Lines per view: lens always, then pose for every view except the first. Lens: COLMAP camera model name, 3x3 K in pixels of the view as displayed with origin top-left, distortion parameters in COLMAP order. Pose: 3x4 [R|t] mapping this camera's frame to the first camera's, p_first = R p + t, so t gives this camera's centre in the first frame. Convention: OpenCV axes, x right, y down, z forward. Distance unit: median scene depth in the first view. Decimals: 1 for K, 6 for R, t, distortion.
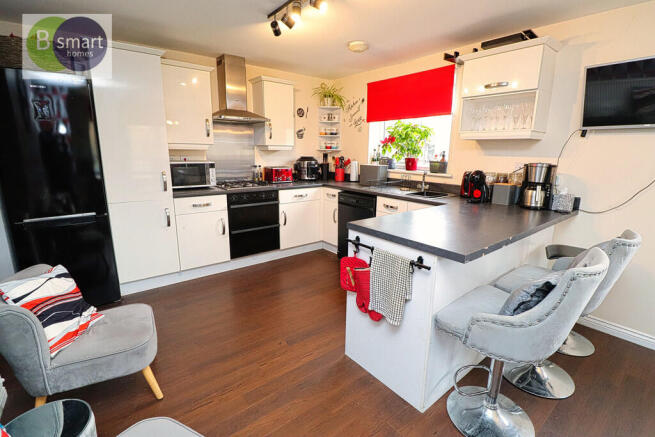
lens RADIAL K [[307.4, 0, 327.5], [0, 307.4, 218.5], [0, 0, 1]] dist [0.000190, -0.000018]
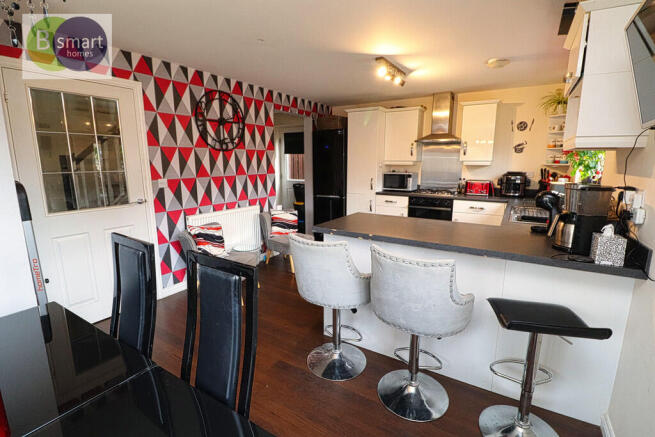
lens RADIAL K [[307.4, 0, 327.5], [0, 307.4, 218.5], [0, 0, 1]] dist [0.000190, -0.000018]
pose [[0.340109, 0.162276, -0.926279, 0.743012], [-0.202781, 0.974481, 0.096264, -0.037344], [0.918262, 0.155091, 0.364336, 0.157000]]
